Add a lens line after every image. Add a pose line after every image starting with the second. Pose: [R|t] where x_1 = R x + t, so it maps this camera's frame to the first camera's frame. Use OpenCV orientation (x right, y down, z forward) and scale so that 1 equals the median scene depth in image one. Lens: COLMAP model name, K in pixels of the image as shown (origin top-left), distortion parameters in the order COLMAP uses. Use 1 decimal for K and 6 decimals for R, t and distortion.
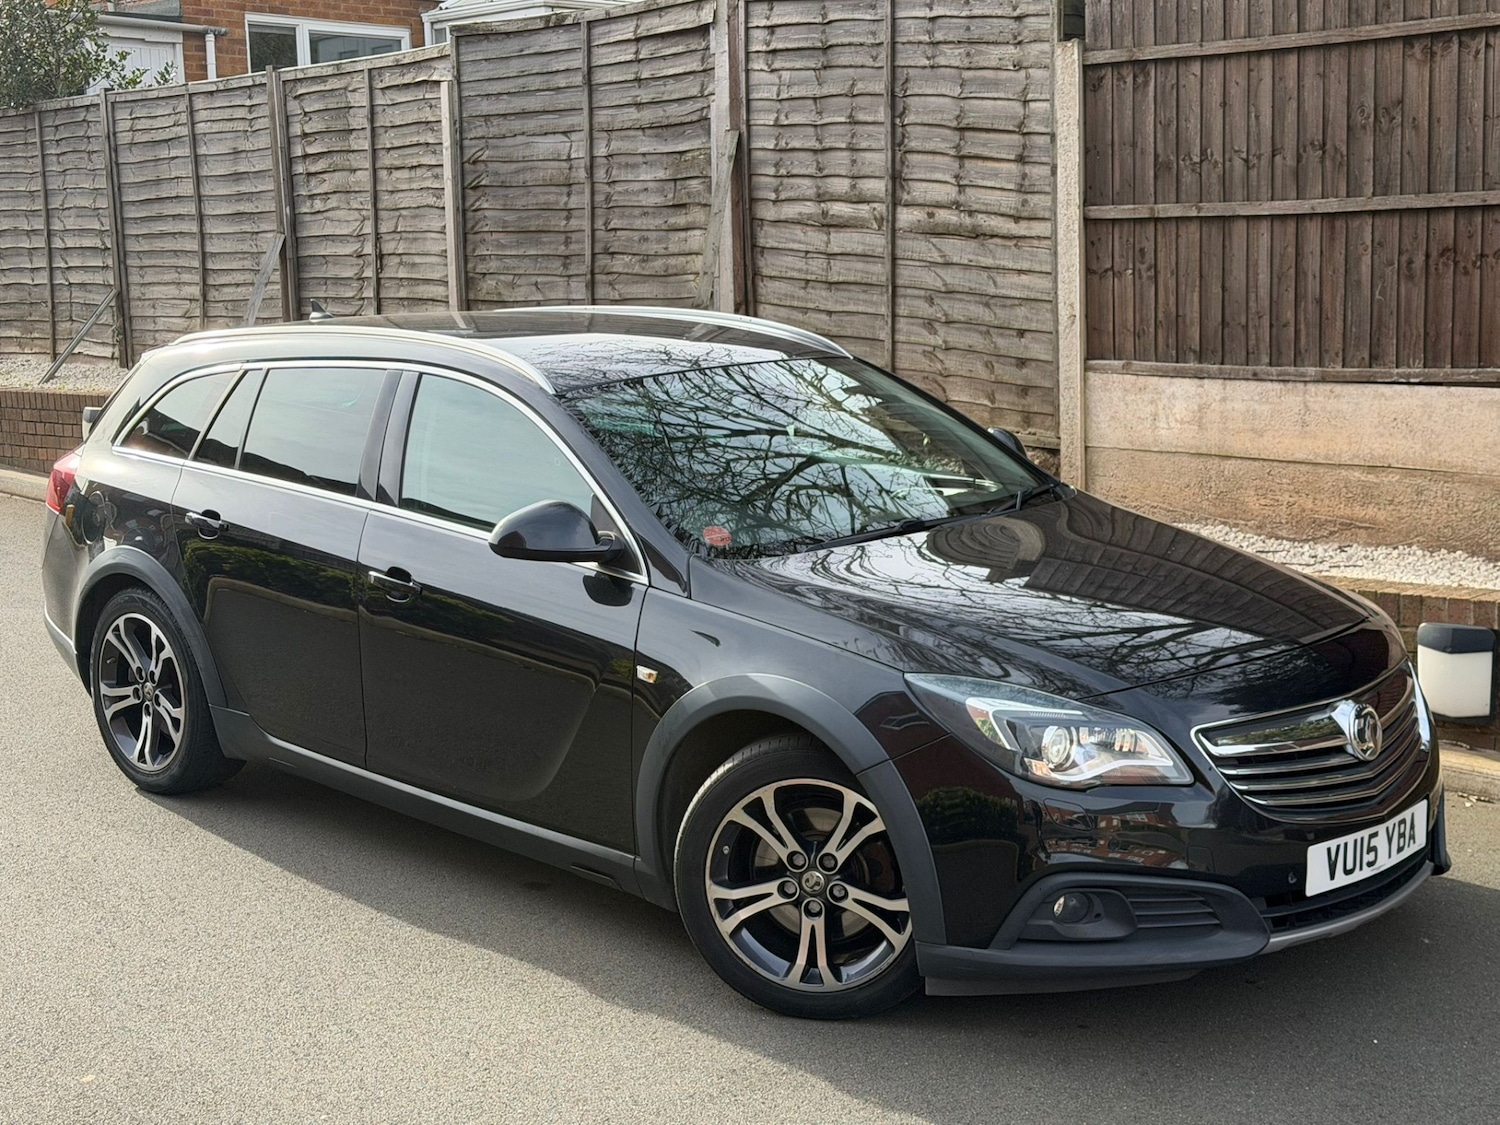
lens RADIAL K [[2302.0, 0, 750.0], [0, 2302.0, 562.5], [0, 0, 1]] dist [0.207868, -0.489851]
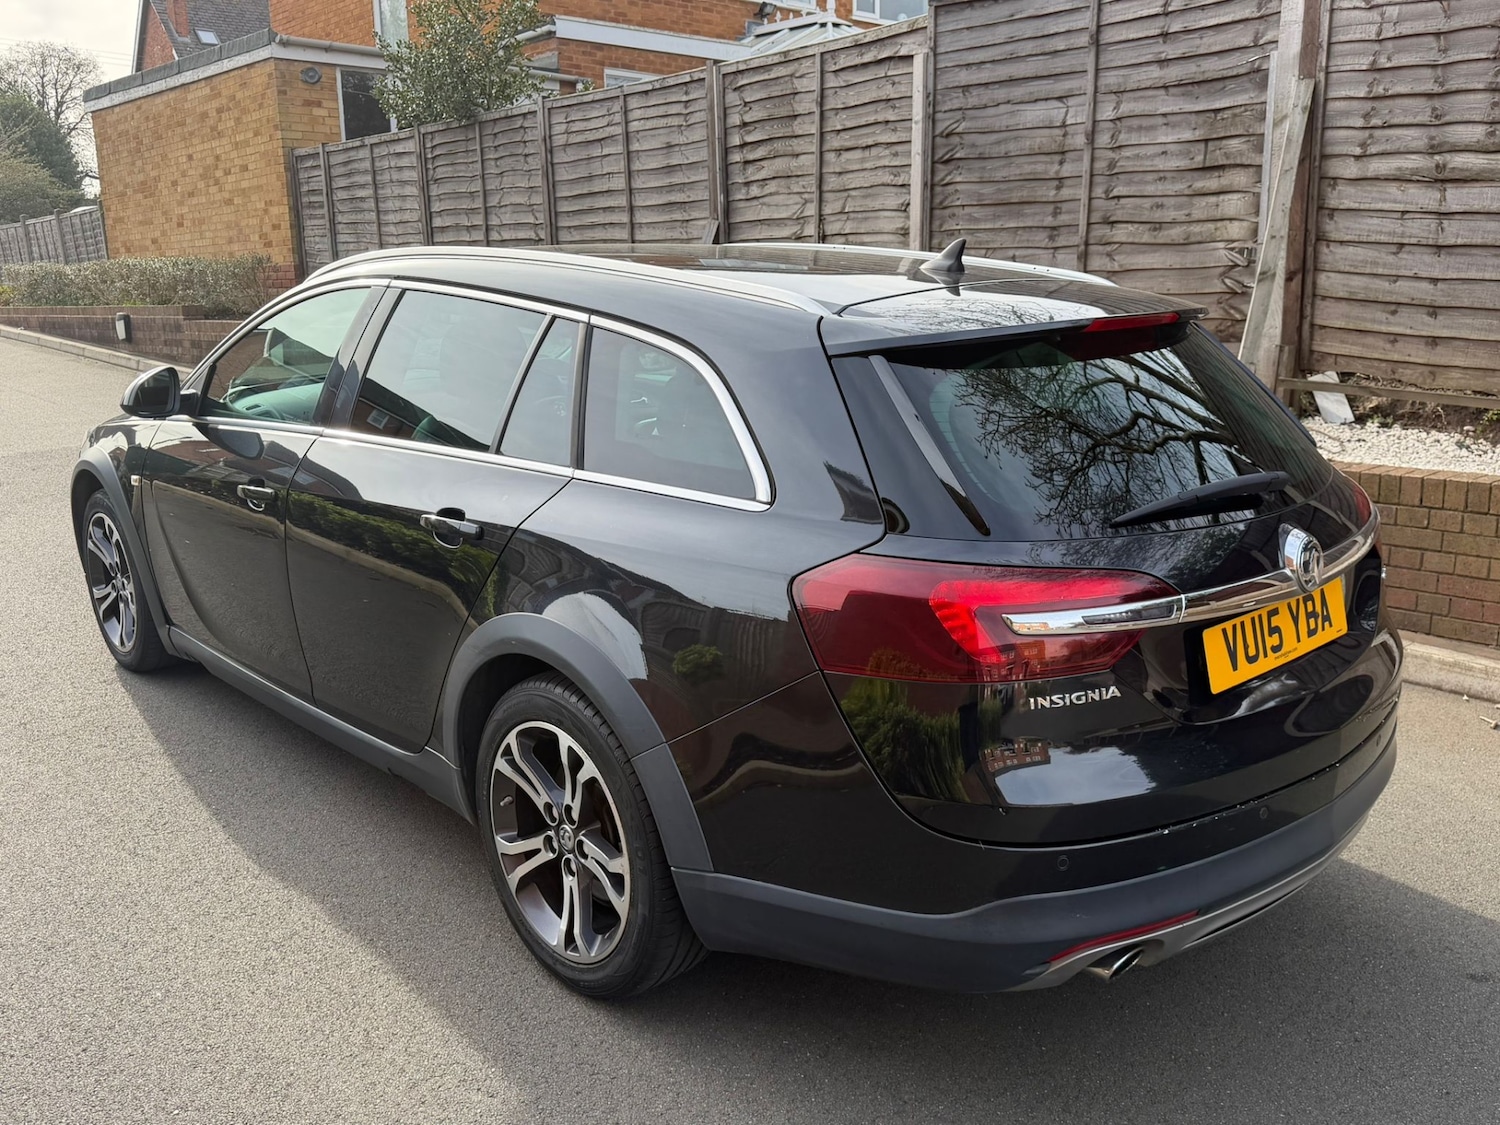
lens RADIAL K [[1284.6, 0, 777.9], [0, 1284.6, 569.6], [0, 0, 1]] dist [0.113600, -0.231265]
pose [[0.999843, 0.015116, -0.009262, -0.212846], [-0.014301, 0.996493, 0.082451, -0.034823], [0.010475, -0.082305, 0.996552, 0.487881]]
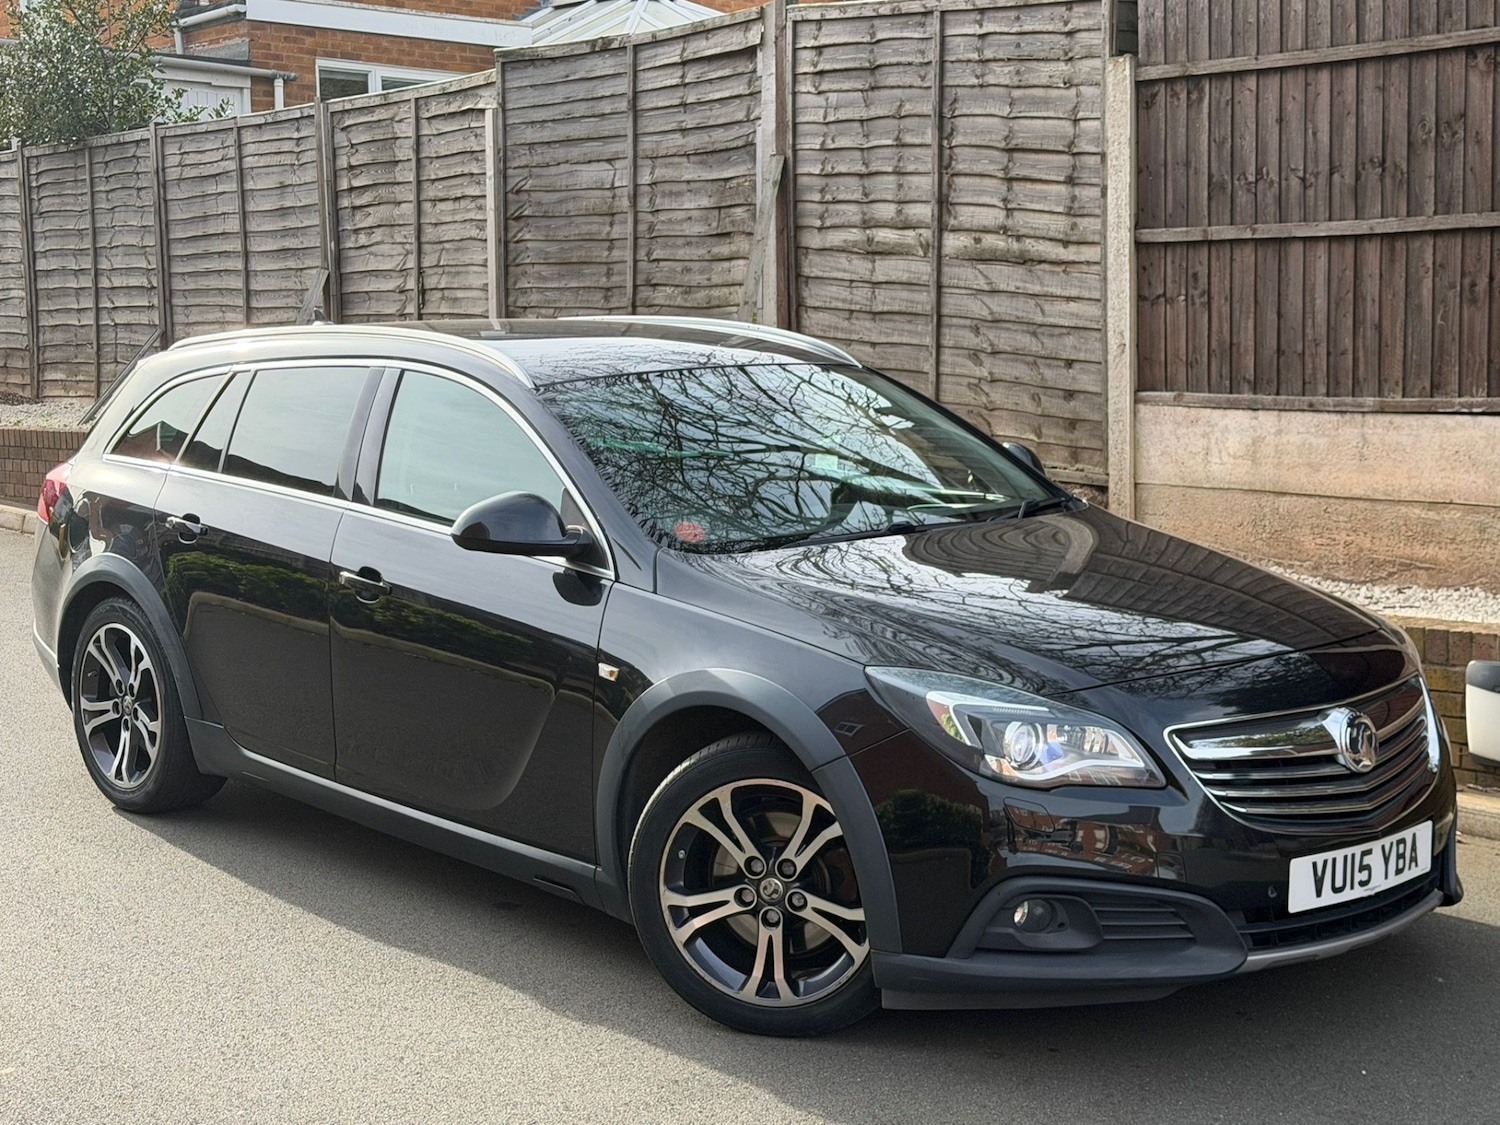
lens RADIAL K [[2451.7, 0, 732.4], [0, 2451.7, 557.3], [0, 0, 1]] dist [0.190459, -0.381875]
pose [[0.998239, 0.018589, -0.056337, 0.035102], [-0.021083, 0.998809, -0.044000, 0.025016], [0.055452, 0.045110, 0.997442, -0.007247]]
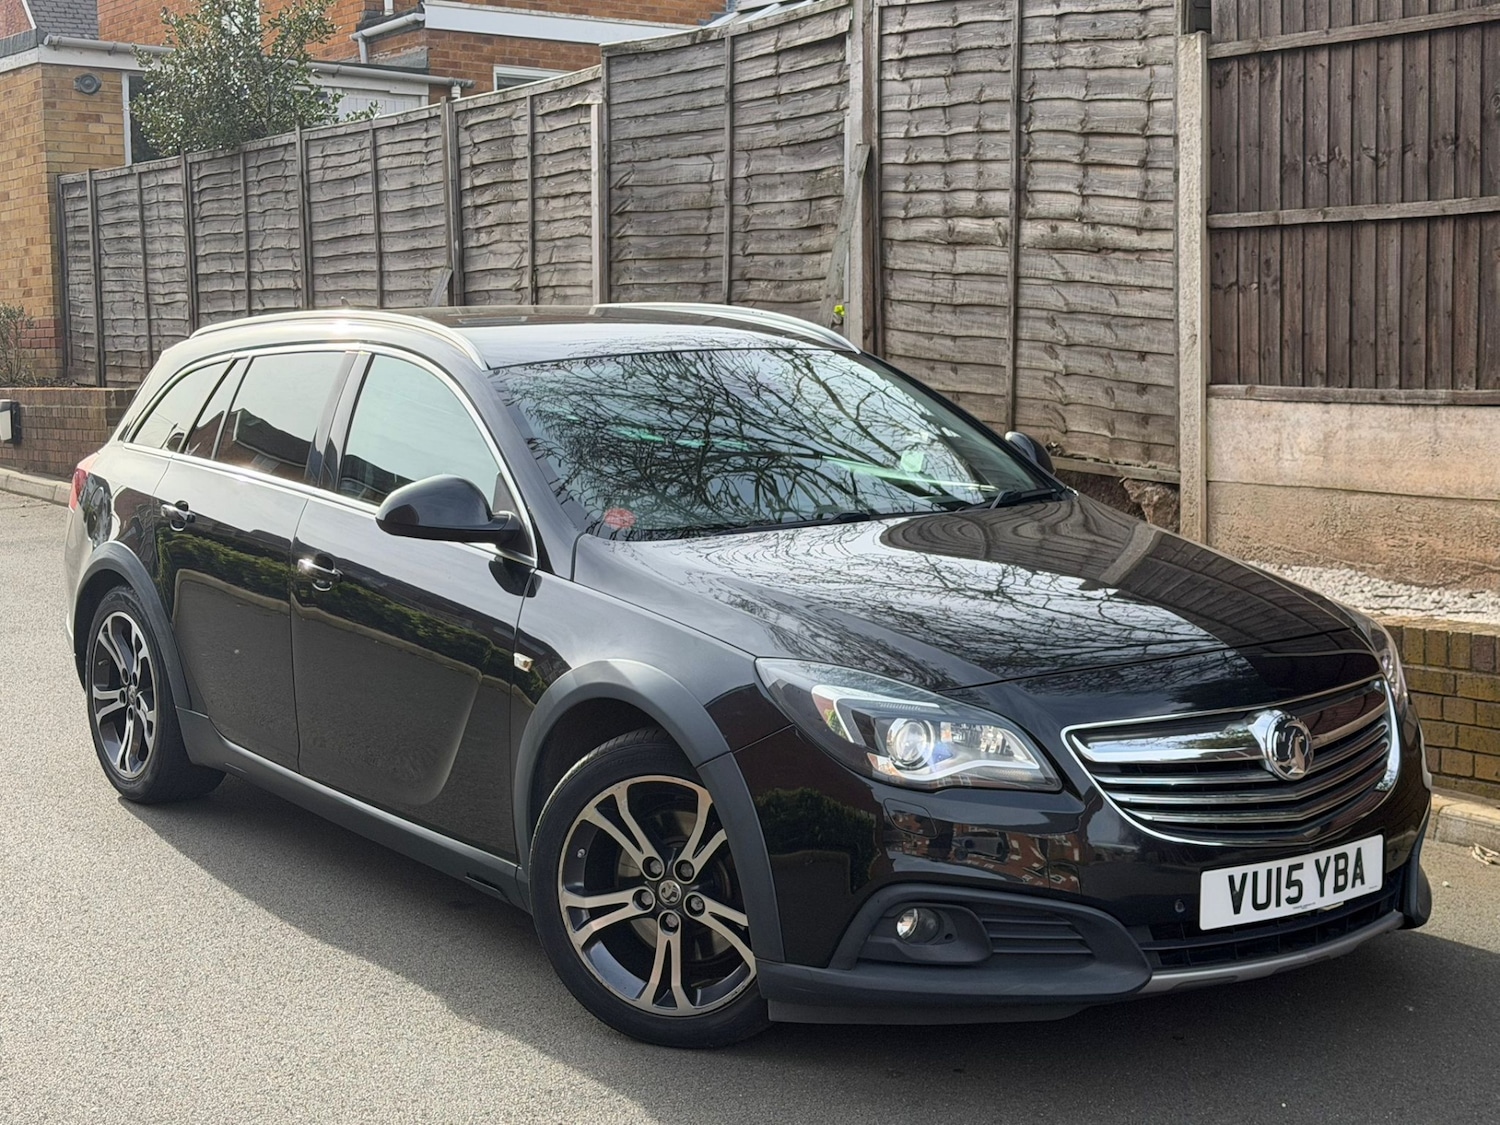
lens RADIAL K [[2445.7, 0, 726.0], [0, 2445.7, 545.6], [0, 0, 1]] dist [0.180234, -0.301757]
pose [[0.985825, 0.026967, -0.165597, 0.108867], [-0.035843, 0.998063, -0.050848, 0.027284], [0.163905, 0.056063, 0.984882, 0.028160]]
